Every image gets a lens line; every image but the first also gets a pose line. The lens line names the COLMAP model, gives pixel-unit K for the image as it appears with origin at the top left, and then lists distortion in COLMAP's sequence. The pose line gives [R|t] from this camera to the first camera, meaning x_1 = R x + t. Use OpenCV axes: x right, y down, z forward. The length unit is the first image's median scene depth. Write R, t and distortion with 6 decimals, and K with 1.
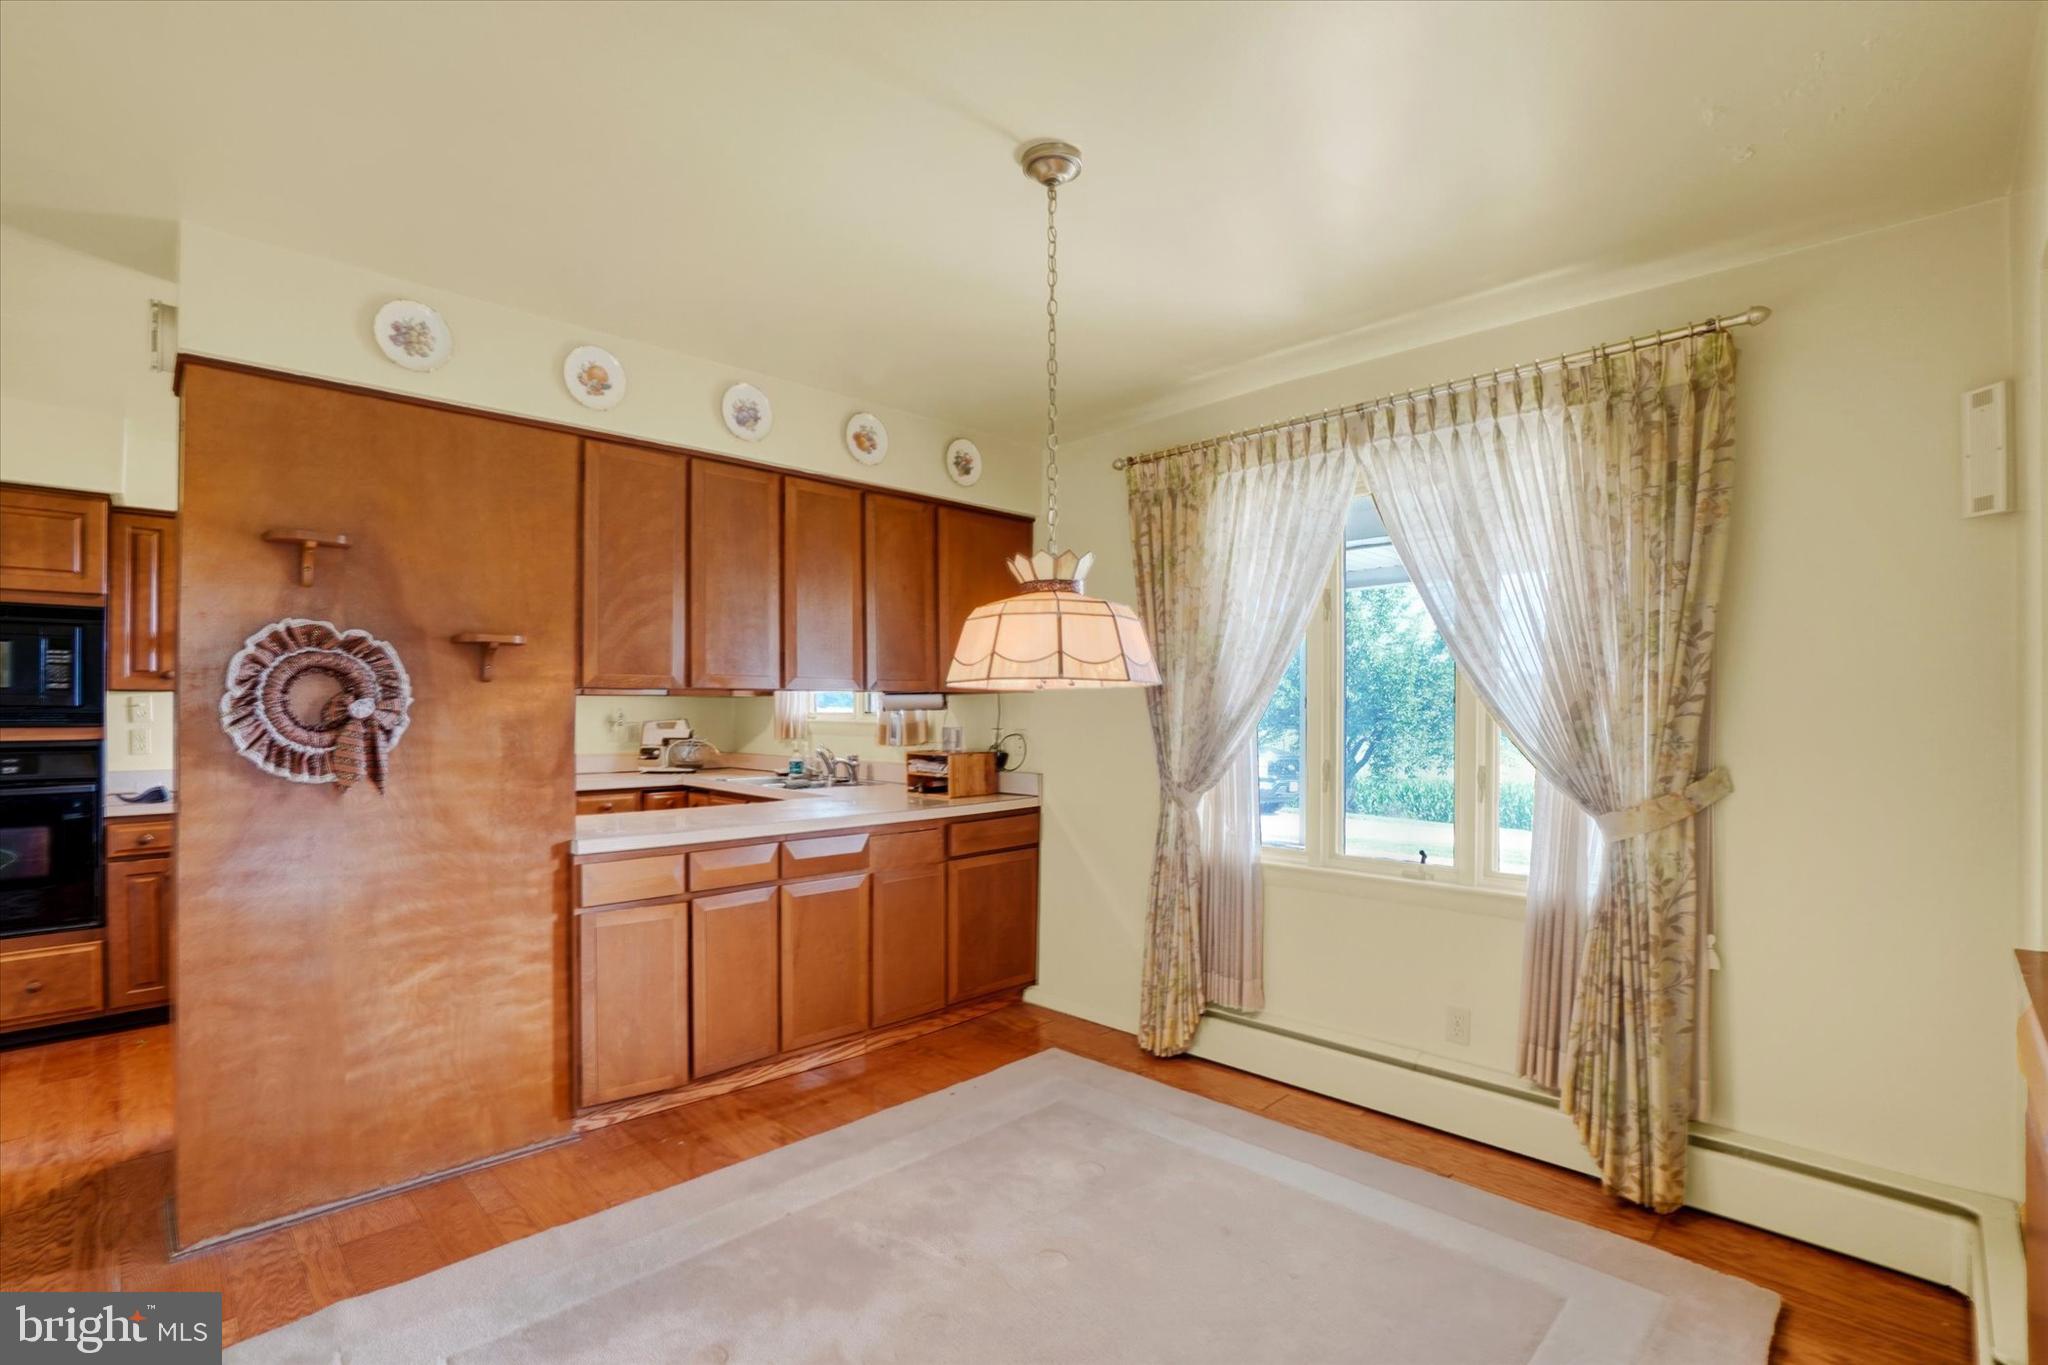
lens RADIAL K [[929.1, 0, 1015.2], [0, 929.1, 687.8], [0, 0, 1]] dist [-0.059452, 0.021191]
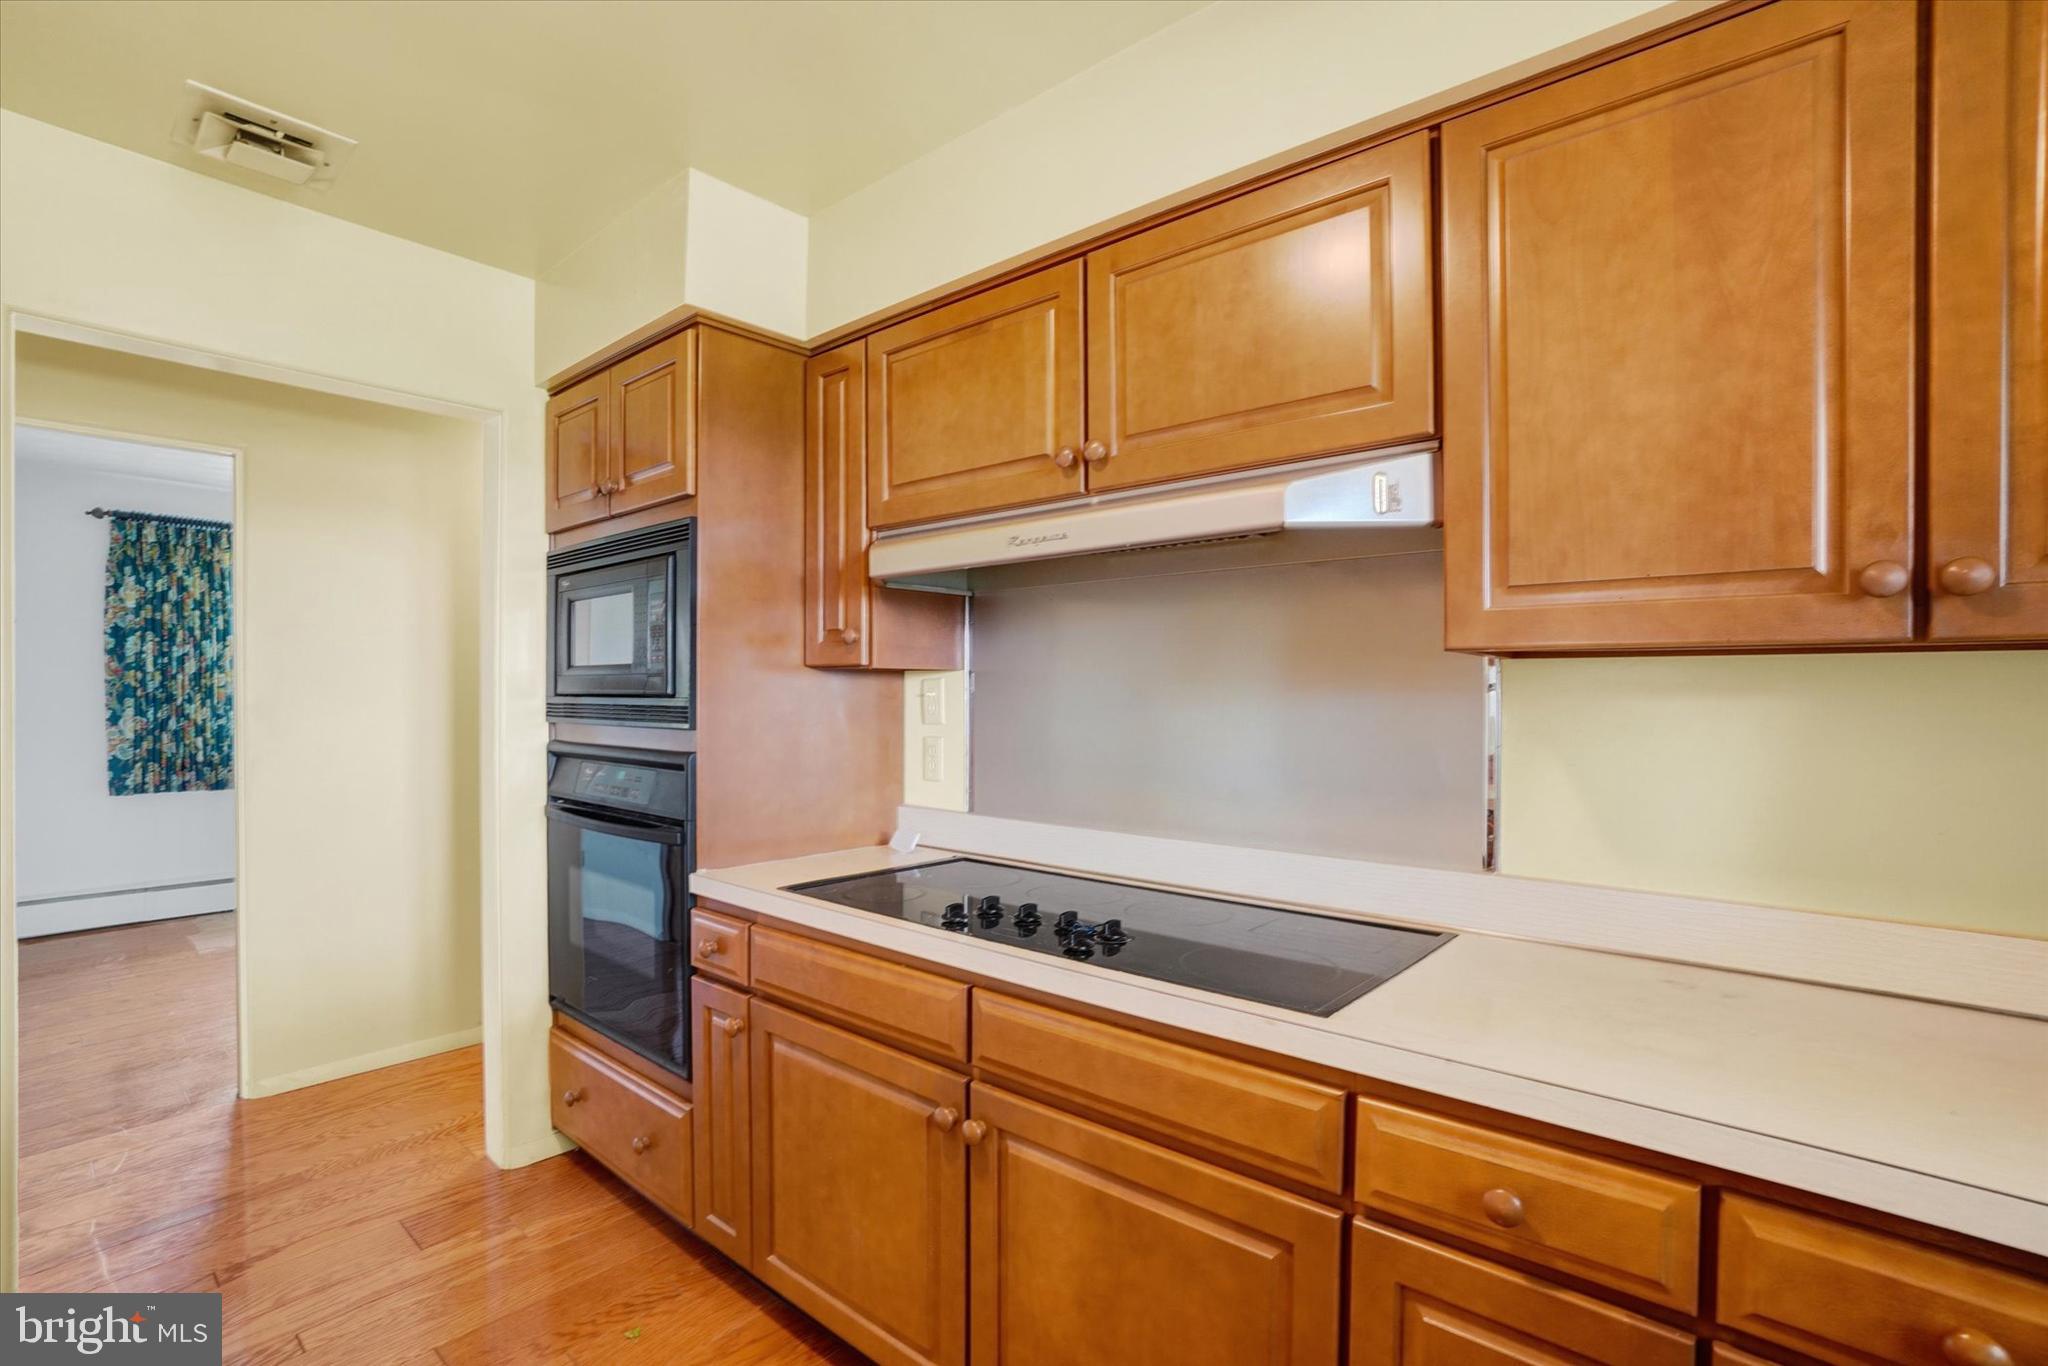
lens RADIAL K [[929.1, 0, 1015.2], [0, 929.1, 688.3], [0, 0, 1]] dist [-0.059452, 0.021191]
pose [[0.062163, 0.003902, -0.998058, -0.406156], [0.002884, 0.999987, 0.004089, 0.014391], [0.998062, -0.003133, 0.062151, 1.089458]]
